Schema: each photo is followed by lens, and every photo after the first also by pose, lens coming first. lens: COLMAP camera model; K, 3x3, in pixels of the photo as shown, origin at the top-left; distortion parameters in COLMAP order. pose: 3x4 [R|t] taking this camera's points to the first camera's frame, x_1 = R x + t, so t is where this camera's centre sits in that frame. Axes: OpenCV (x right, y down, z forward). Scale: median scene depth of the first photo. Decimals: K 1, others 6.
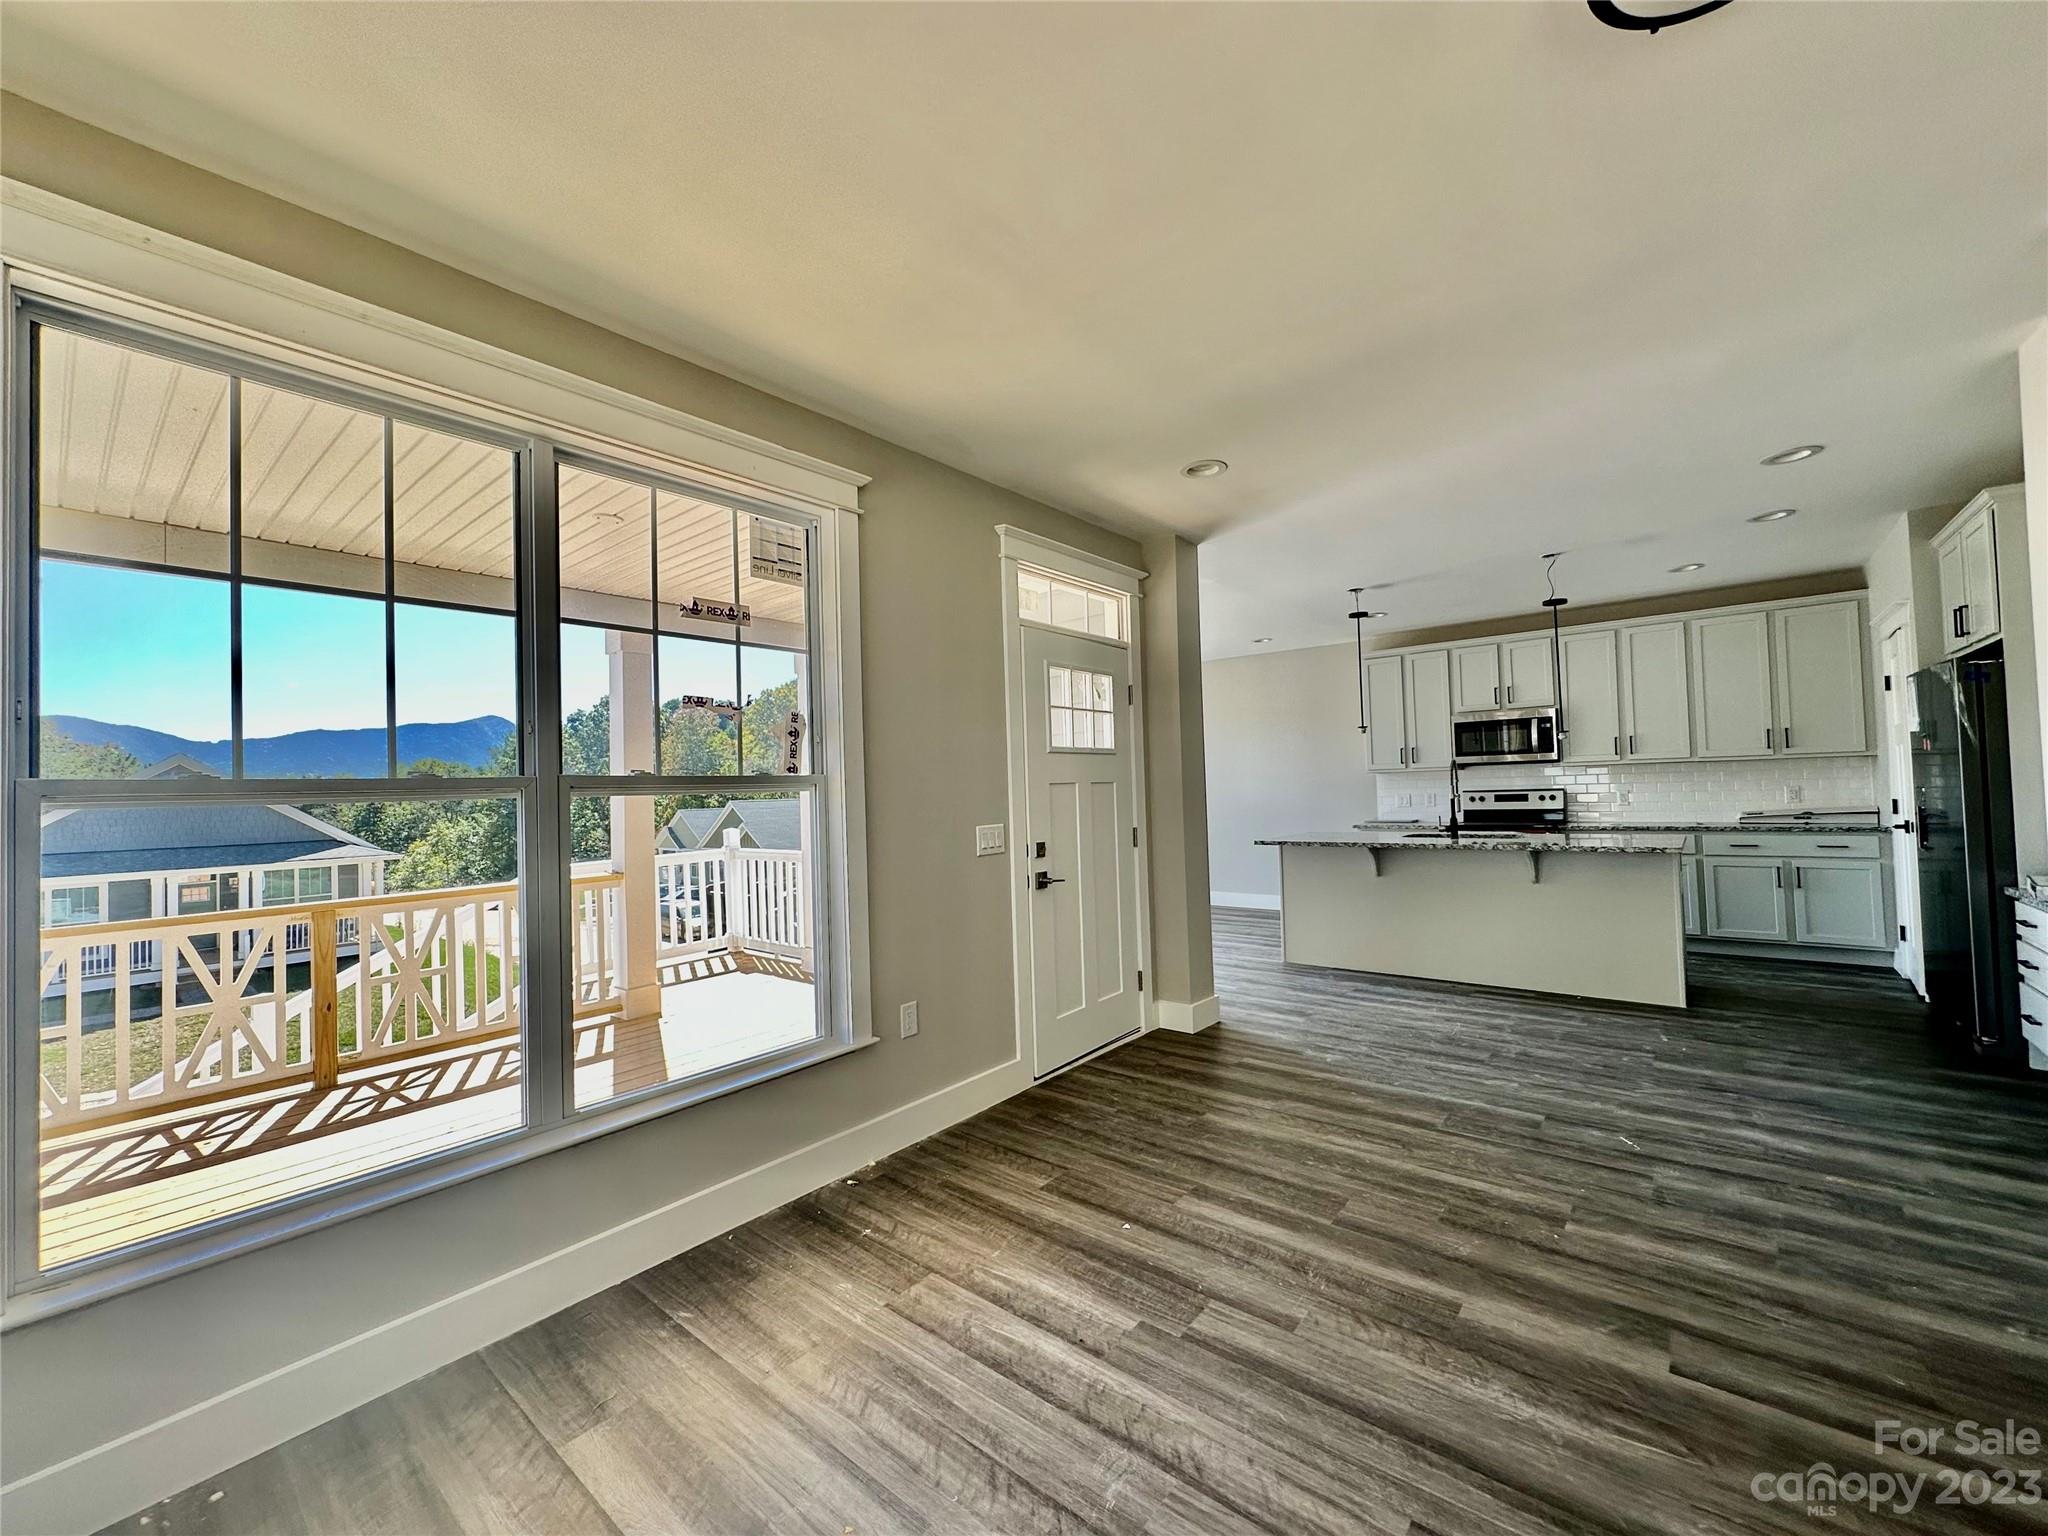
lens RADIAL K [[817.8, 0, 1024.0], [0, 817.8, 768.0], [0, 0, 1]] dist [-0.001938, 0.000705]
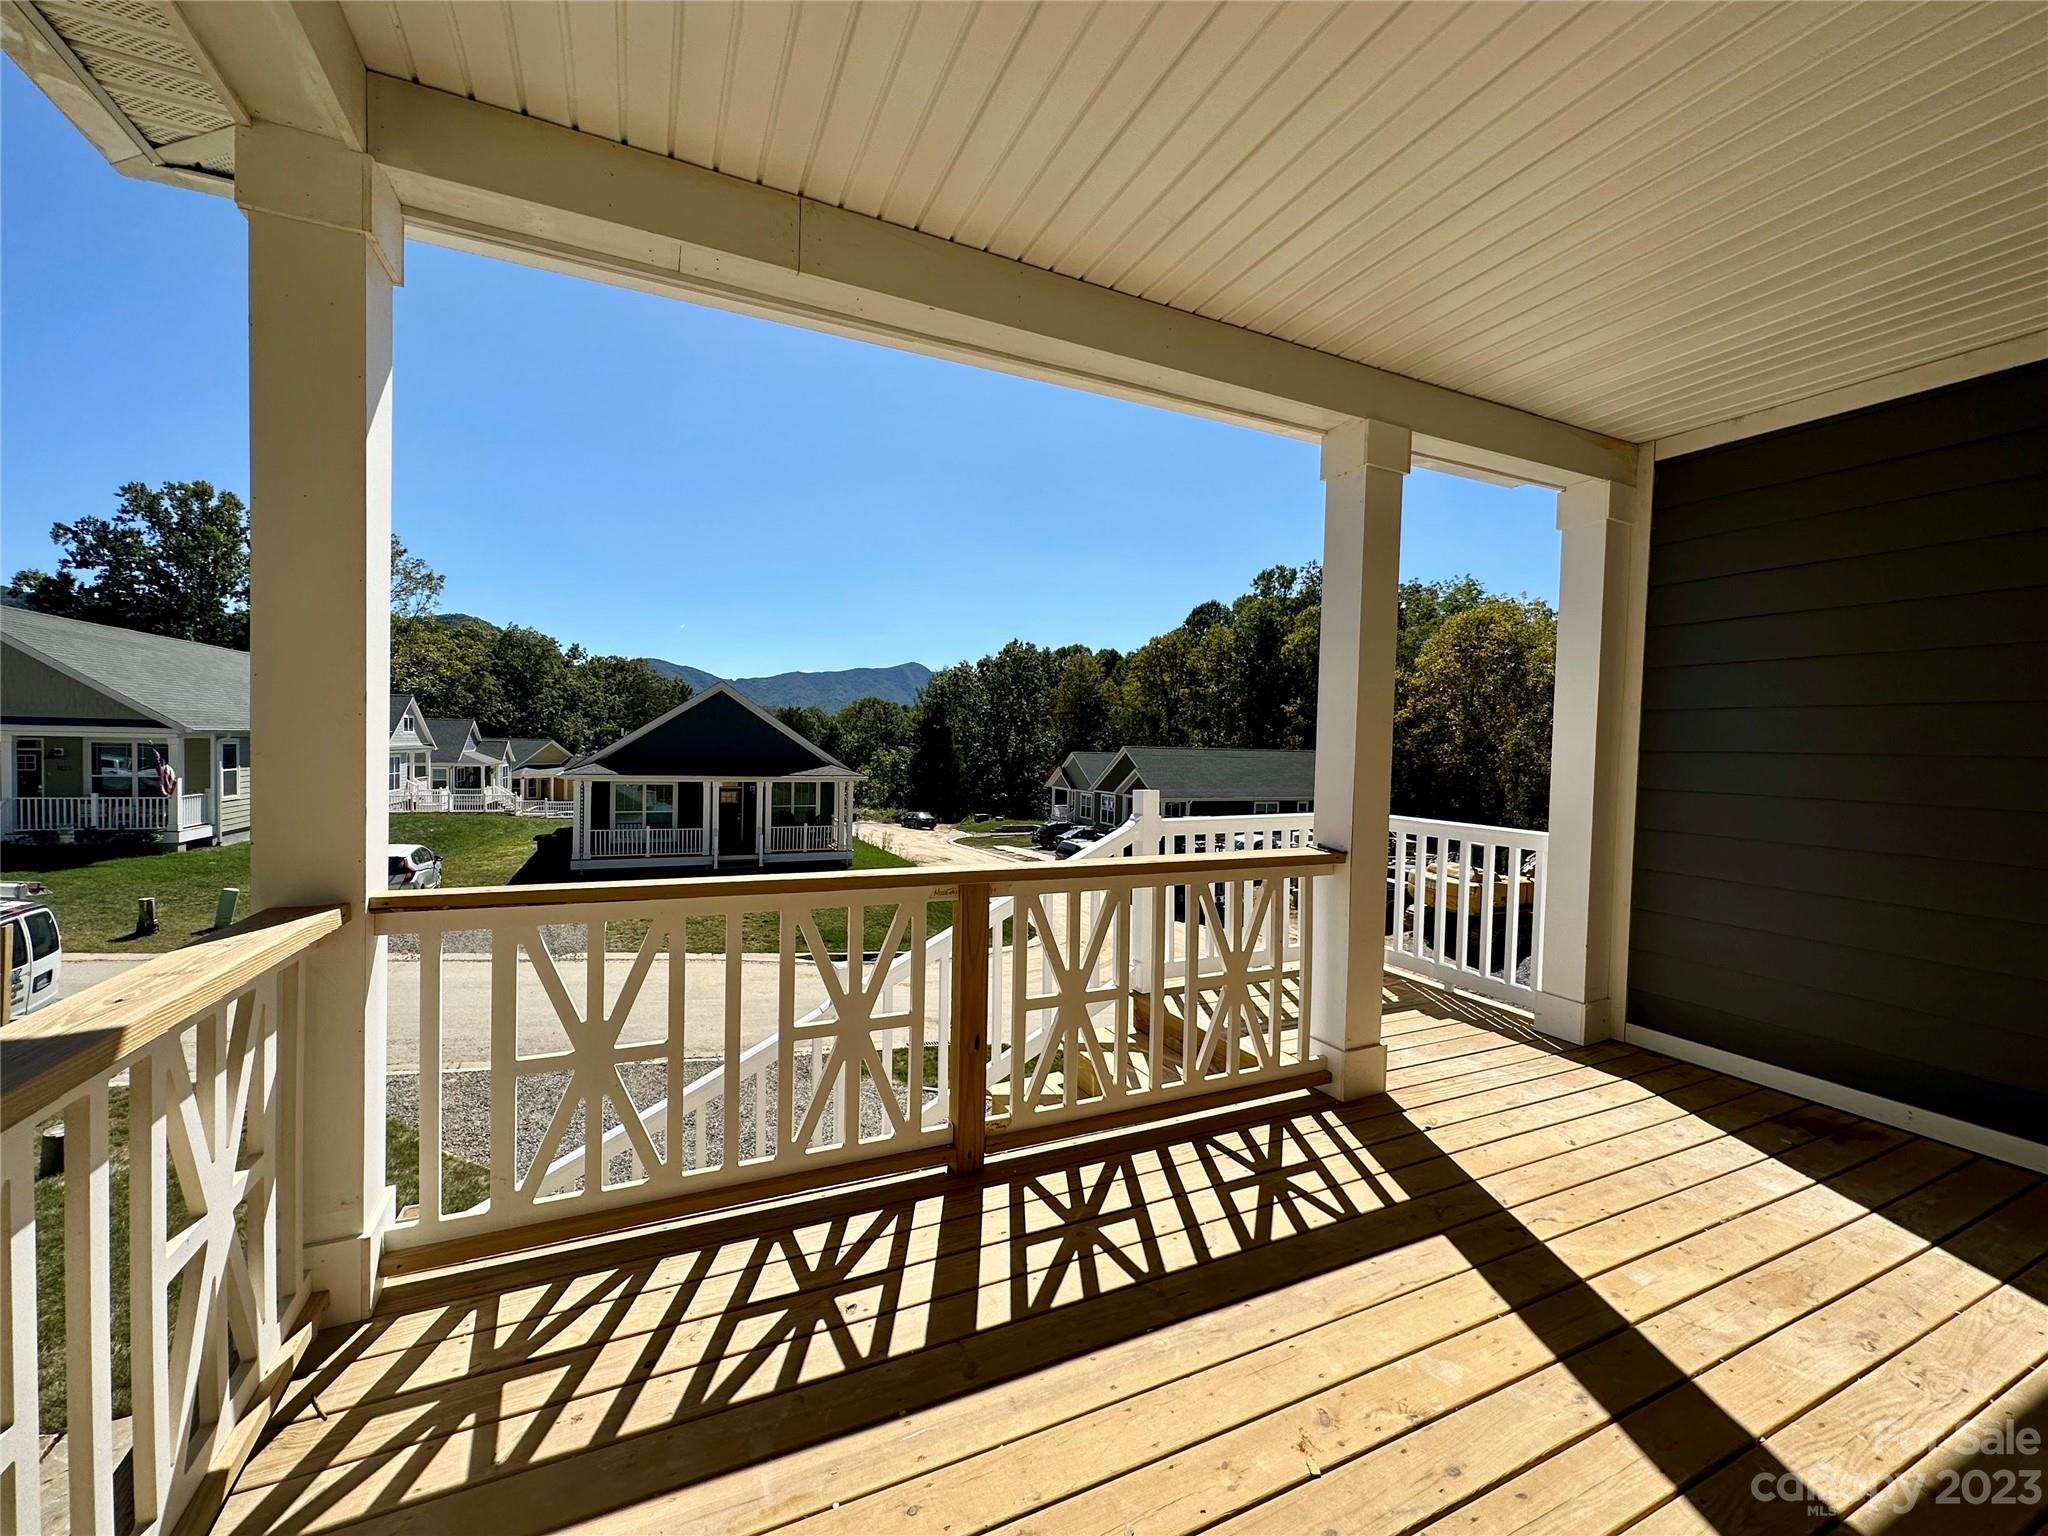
lens RADIAL K [[817.8, 0, 1024.0], [0, 817.8, 768.0], [0, 0, 1]] dist [-0.001938, 0.000705]
pose [[0.903588, 0.066543, -0.423202, -0.338357], [-0.041181, 0.996780, 0.068805, 0.028169], [0.426418, -0.044743, 0.903419, 0.279822]]
